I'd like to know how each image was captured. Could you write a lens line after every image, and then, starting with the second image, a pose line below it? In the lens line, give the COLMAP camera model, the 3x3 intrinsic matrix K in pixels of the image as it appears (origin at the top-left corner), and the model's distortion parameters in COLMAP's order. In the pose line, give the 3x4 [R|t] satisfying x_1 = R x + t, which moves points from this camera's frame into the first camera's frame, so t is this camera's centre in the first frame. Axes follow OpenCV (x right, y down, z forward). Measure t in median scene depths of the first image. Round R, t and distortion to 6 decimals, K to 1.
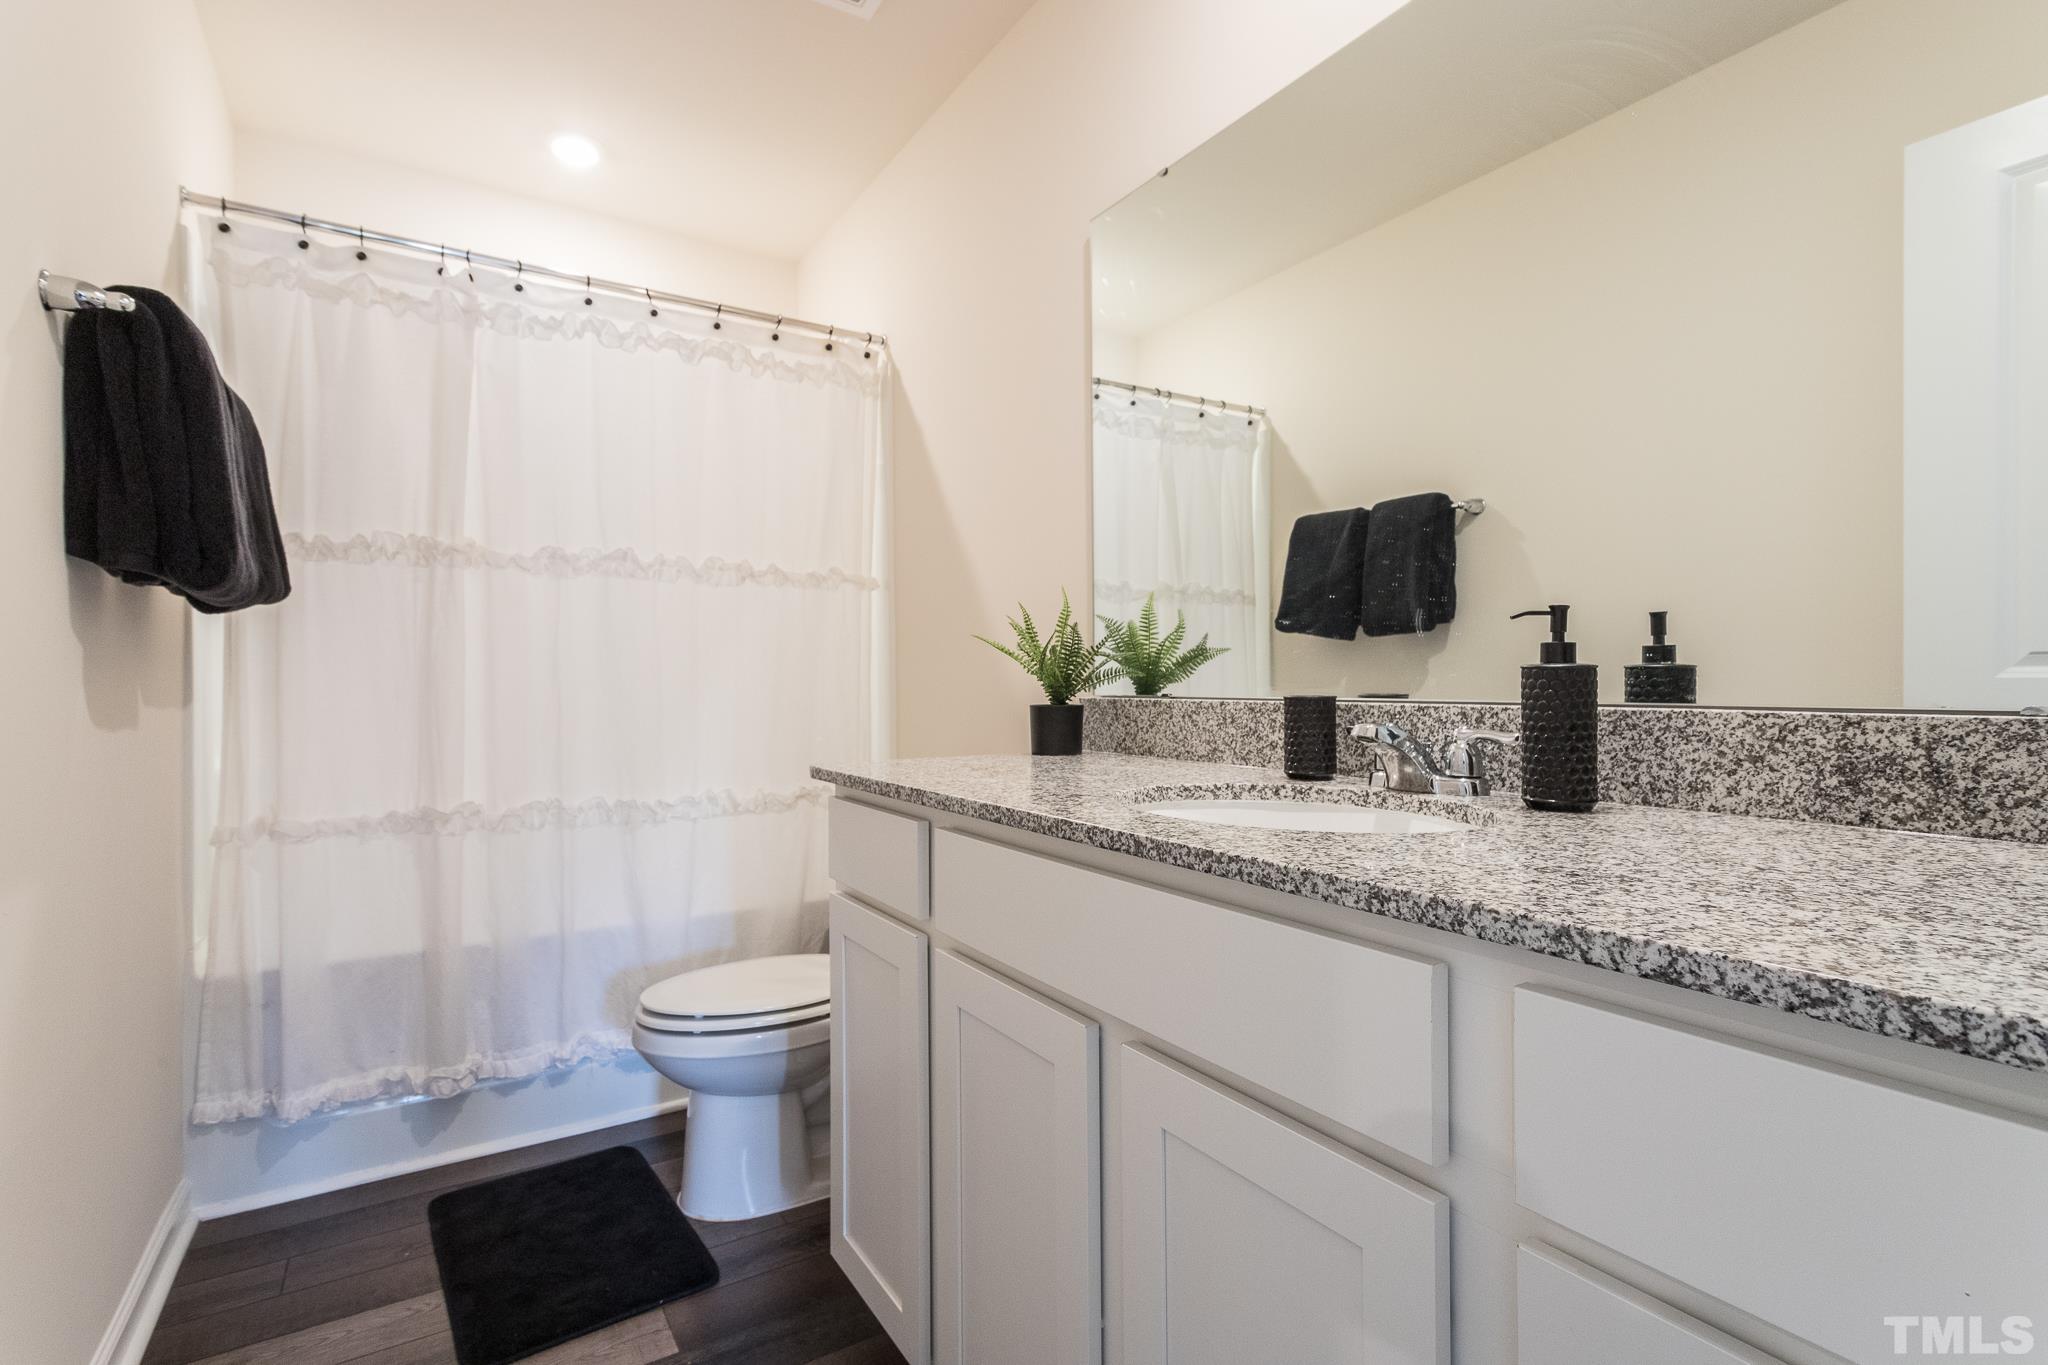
lens RADIAL K [[982.2, 0, 1034.0], [0, 982.2, 685.2], [0, 0, 1]] dist [0.001614, 0.000073]
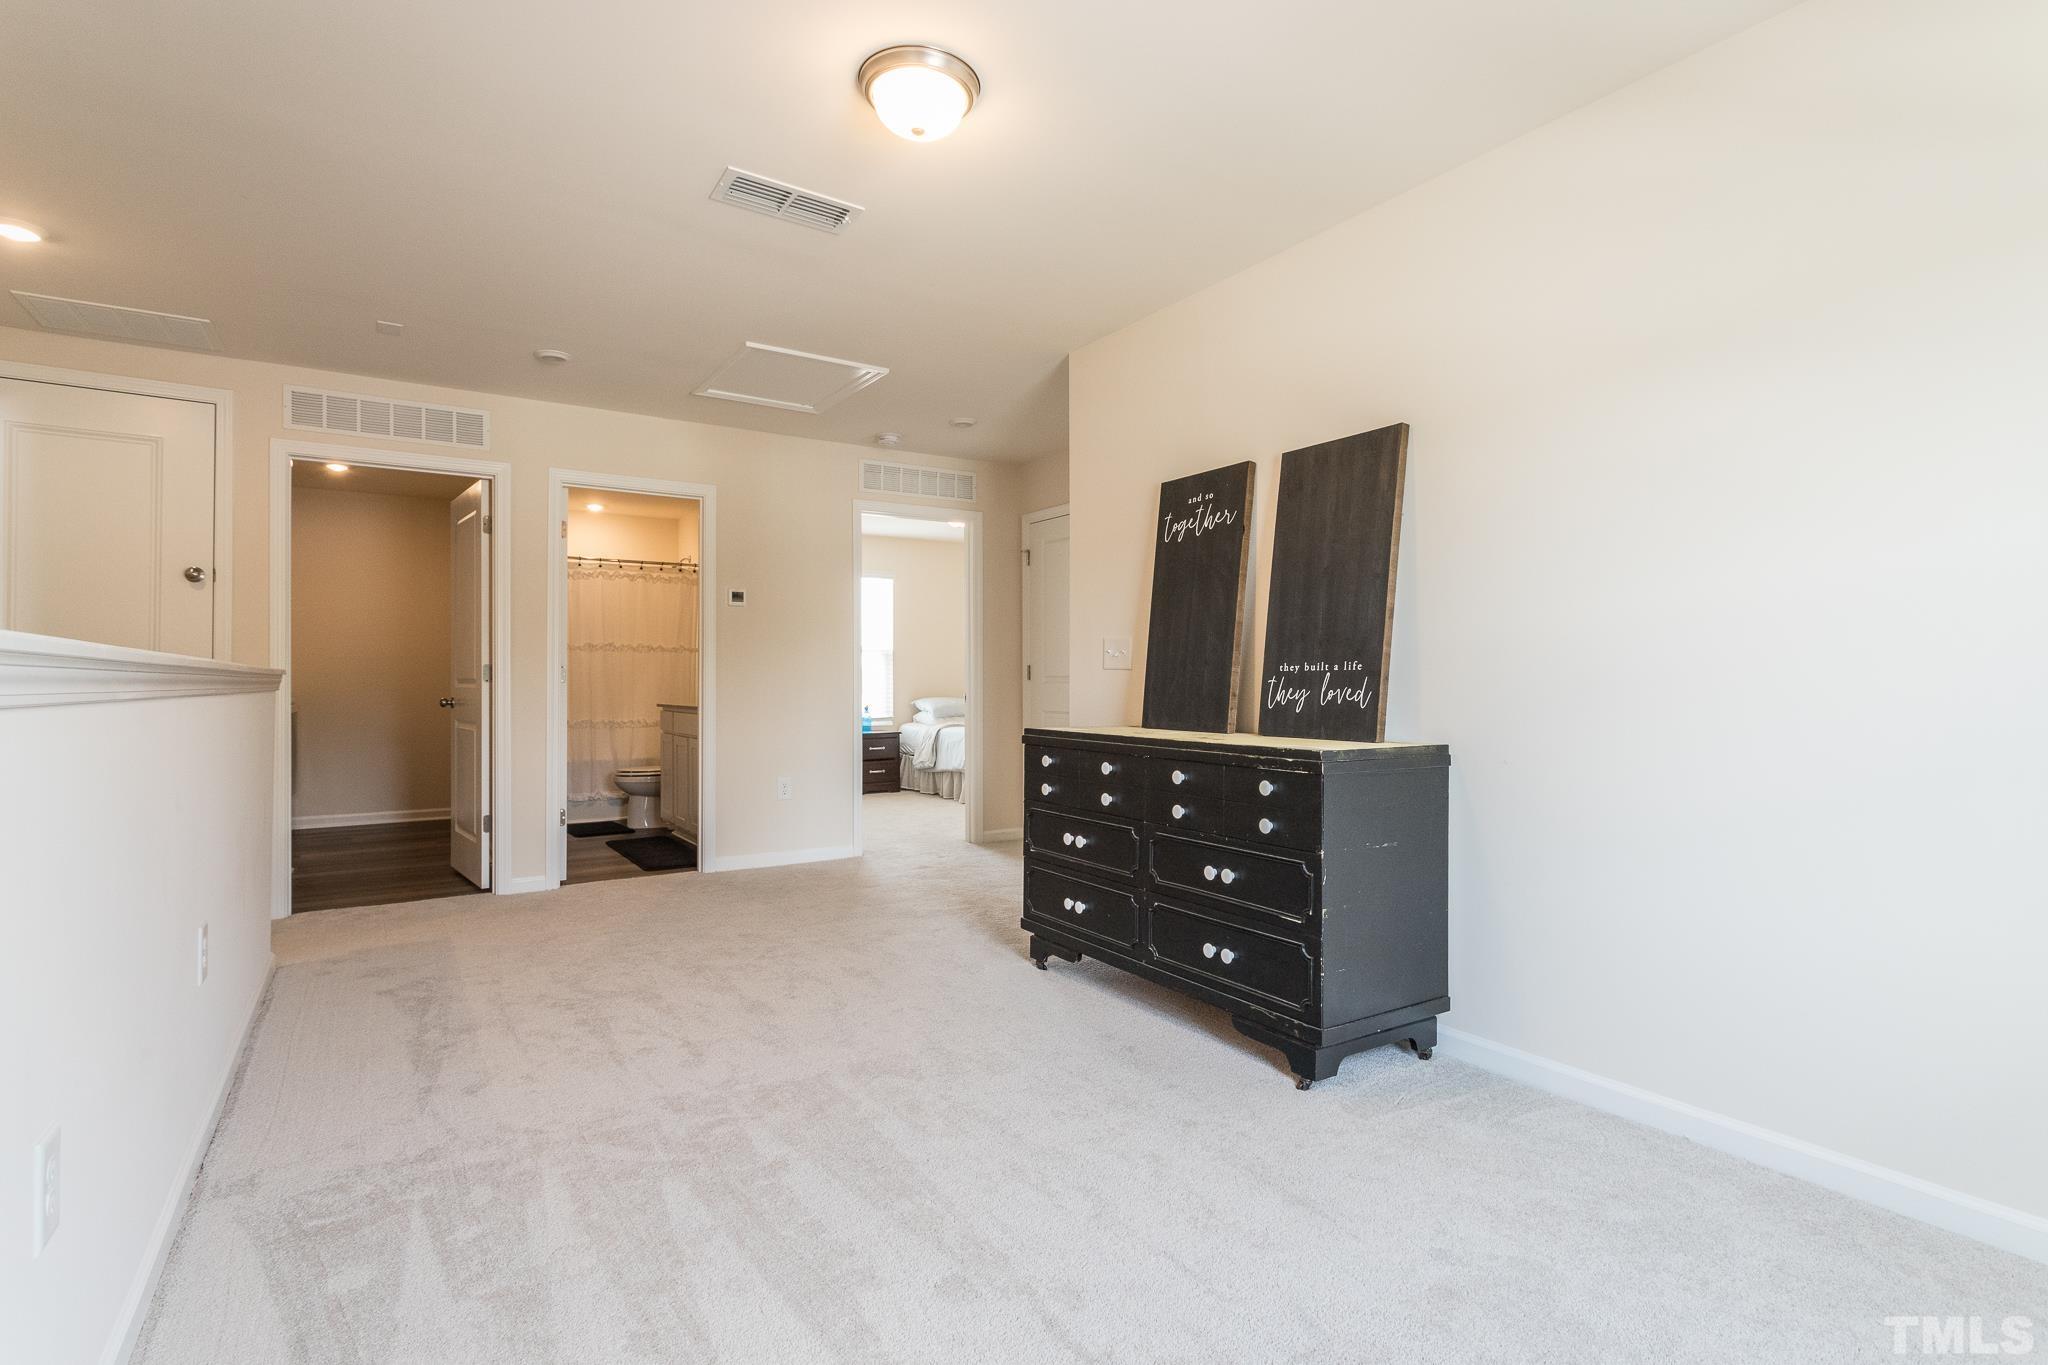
lens RADIAL K [[982.2, 0, 1013.5], [0, 982.2, 682.1], [0, 0, 1]] dist [0.001614, 0.000073]
pose [[0.999951, 0.005480, 0.008190, 0.881078], [-0.005504, 0.999981, 0.002859, -0.026163], [-0.008174, -0.002904, 0.999962, -2.244922]]
